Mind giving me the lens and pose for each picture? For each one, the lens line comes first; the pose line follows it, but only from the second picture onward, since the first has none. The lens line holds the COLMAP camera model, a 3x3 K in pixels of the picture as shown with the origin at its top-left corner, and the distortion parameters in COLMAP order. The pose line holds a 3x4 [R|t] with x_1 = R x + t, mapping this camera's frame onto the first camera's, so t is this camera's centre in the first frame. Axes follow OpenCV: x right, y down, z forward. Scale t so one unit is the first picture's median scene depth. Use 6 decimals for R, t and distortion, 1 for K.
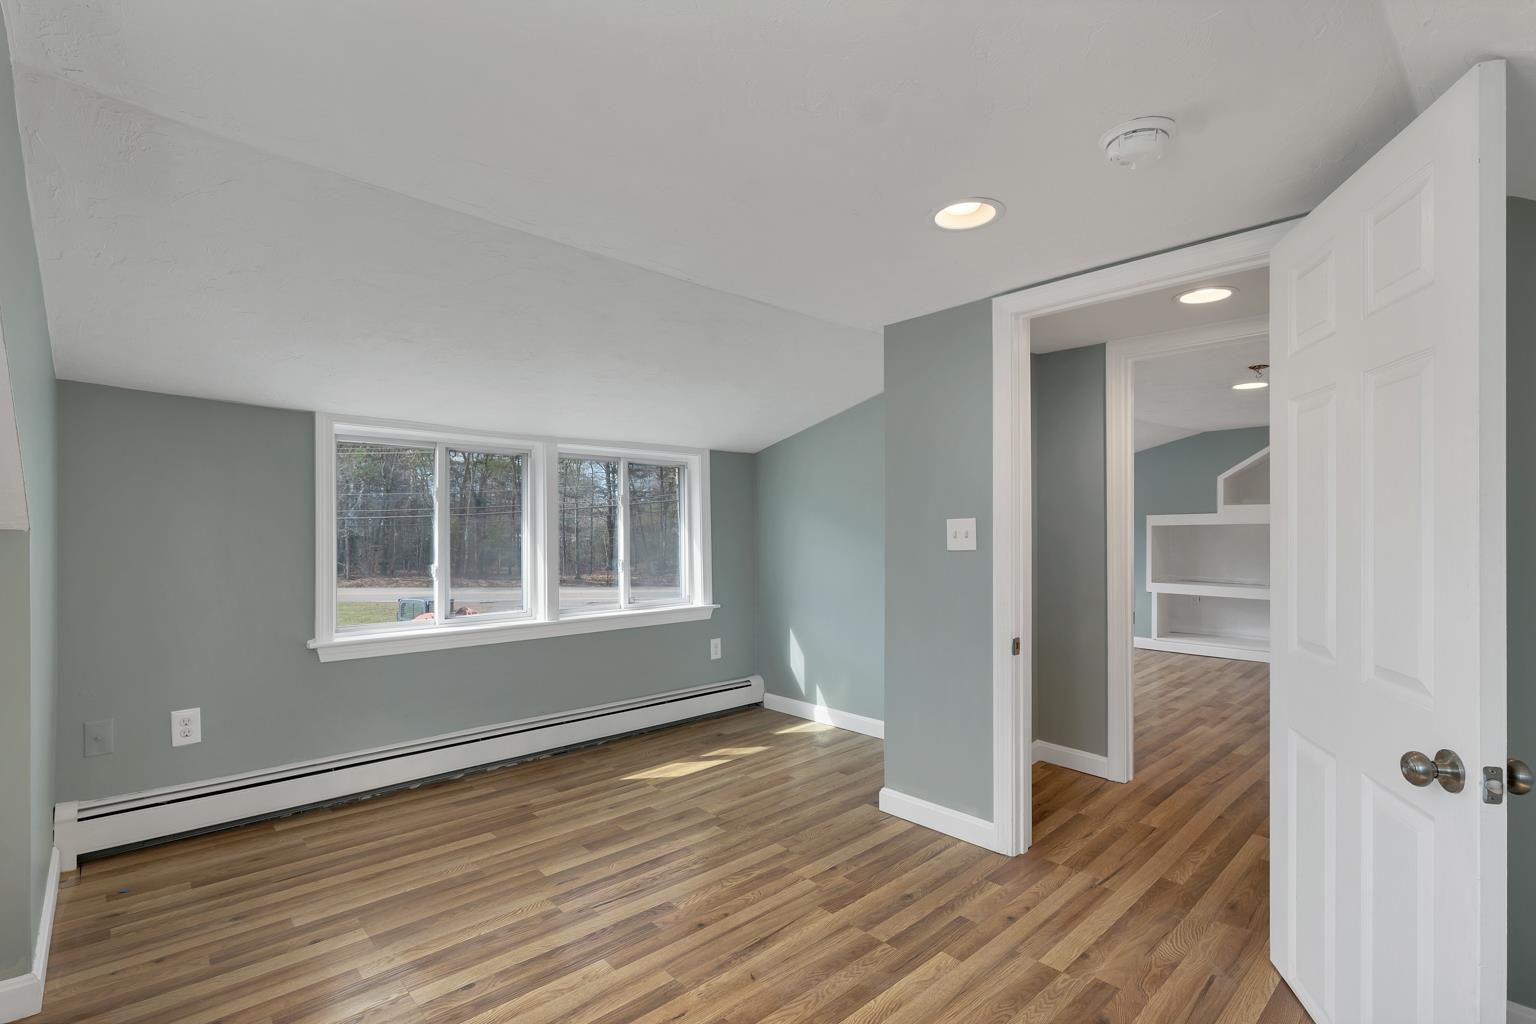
lens RADIAL K [[703.9, 0, 769.5], [0, 703.9, 521.0], [0, 0, 1]] dist [0.001775, 0.000164]
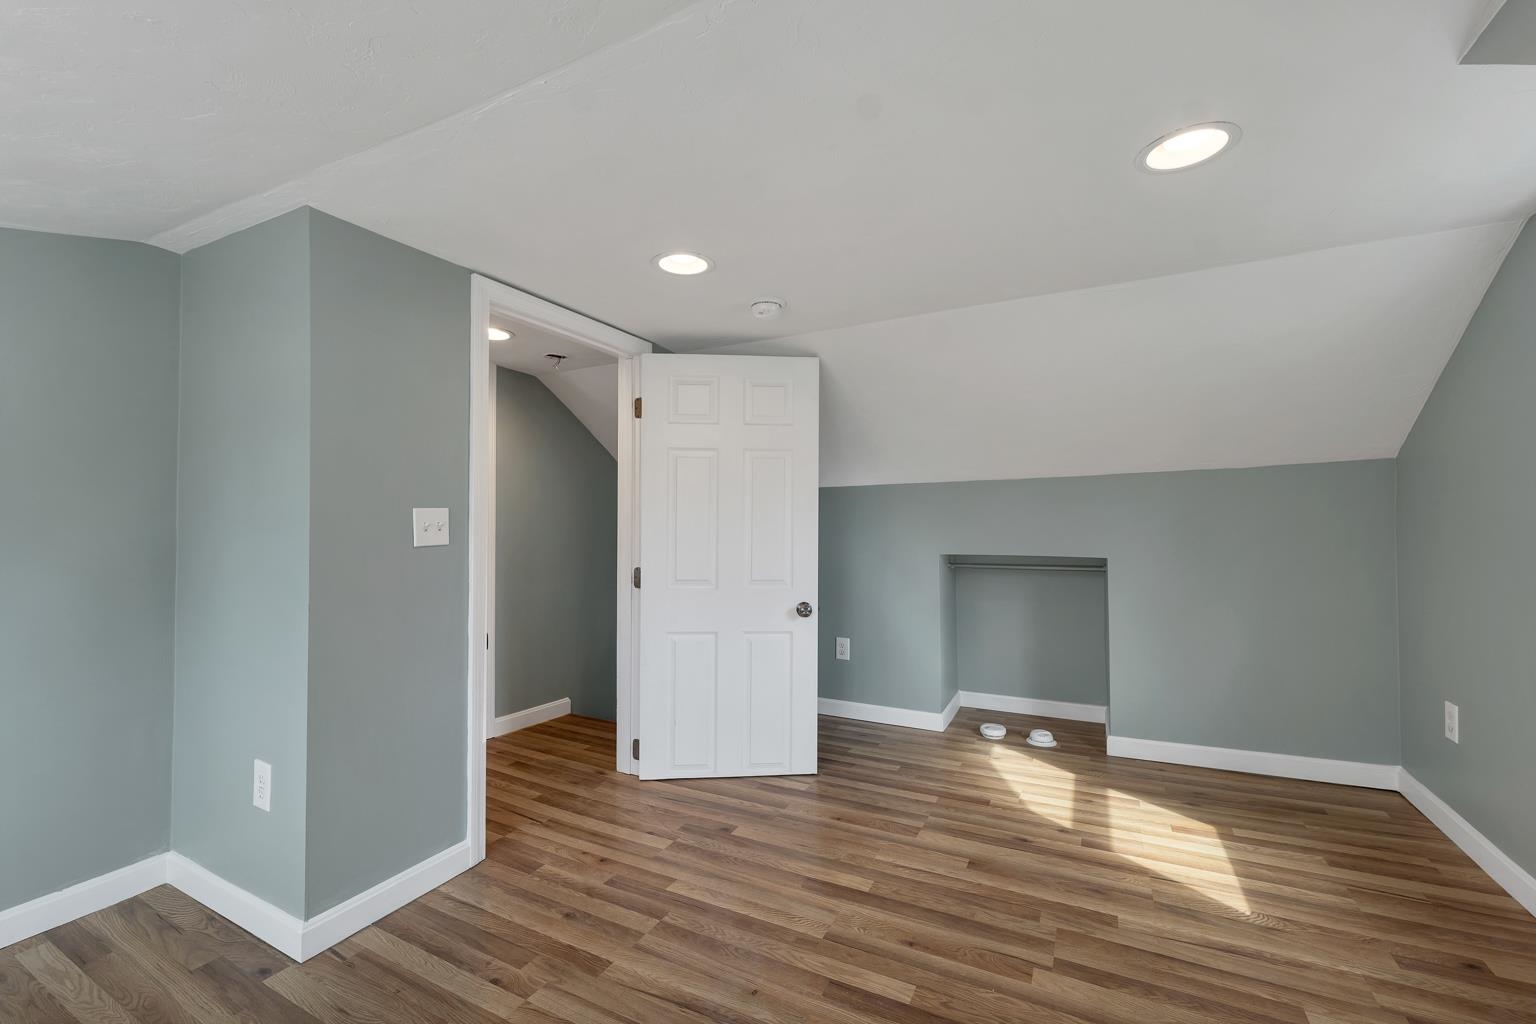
lens RADIAL K [[636.9, 0, 768.6], [0, 636.9, 516.2], [0, 0, 1]] dist [-0.000465, -0.000024]
pose [[-0.329708, 0.005220, 0.944069, -0.682610], [-0.008636, 0.999926, -0.008545, 0.010507], [-0.944043, -0.010970, -0.329639, 1.027758]]
